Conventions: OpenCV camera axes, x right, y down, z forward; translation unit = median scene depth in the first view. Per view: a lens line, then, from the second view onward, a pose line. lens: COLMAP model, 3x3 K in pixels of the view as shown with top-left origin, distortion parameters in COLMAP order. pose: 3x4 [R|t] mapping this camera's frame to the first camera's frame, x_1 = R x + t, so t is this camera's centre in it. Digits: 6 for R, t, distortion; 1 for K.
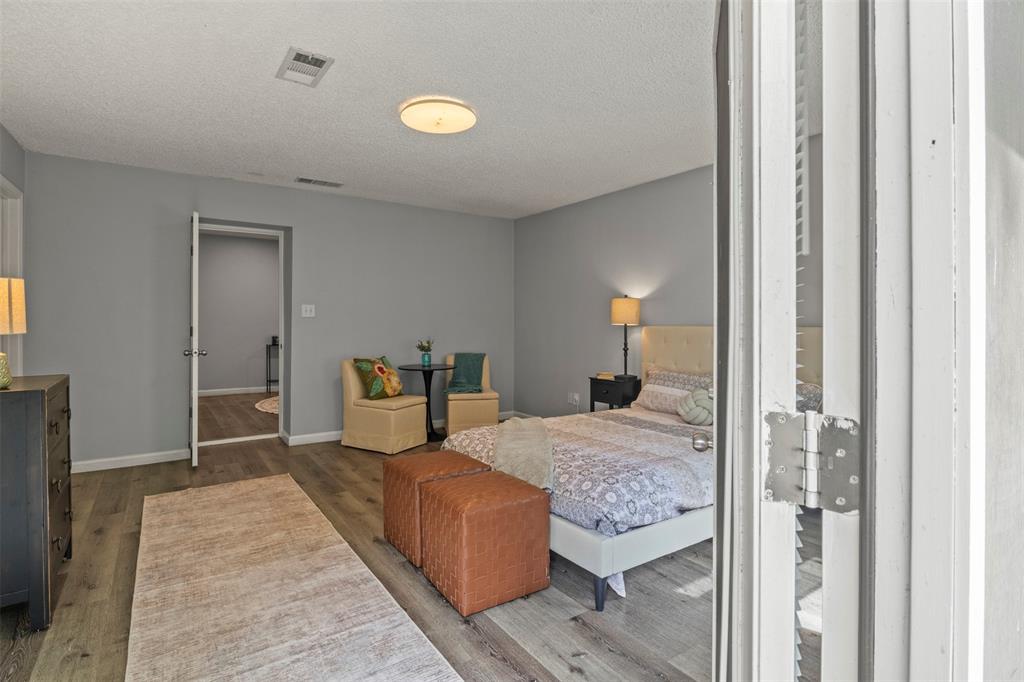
lens RADIAL K [[514.2, 0, 522.8], [0, 514.2, 322.6], [0, 0, 1]] dist [-0.005326, -0.004187]
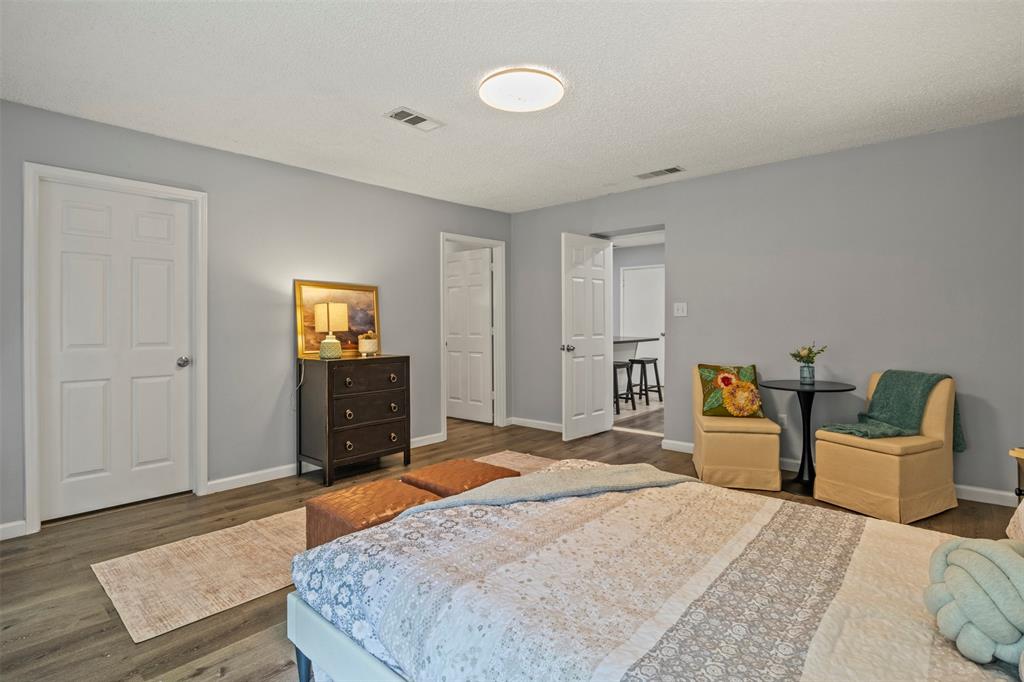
lens RADIAL K [[514.2, 0, 506.0], [0, 514.2, 323.5], [0, 0, 1]] dist [-0.005326, -0.004187]
pose [[0.222972, 0.000644, -0.974825, 0.469881], [0.007289, 0.999971, 0.002328, -0.002409], [0.974798, -0.007624, 0.222960, 0.529636]]
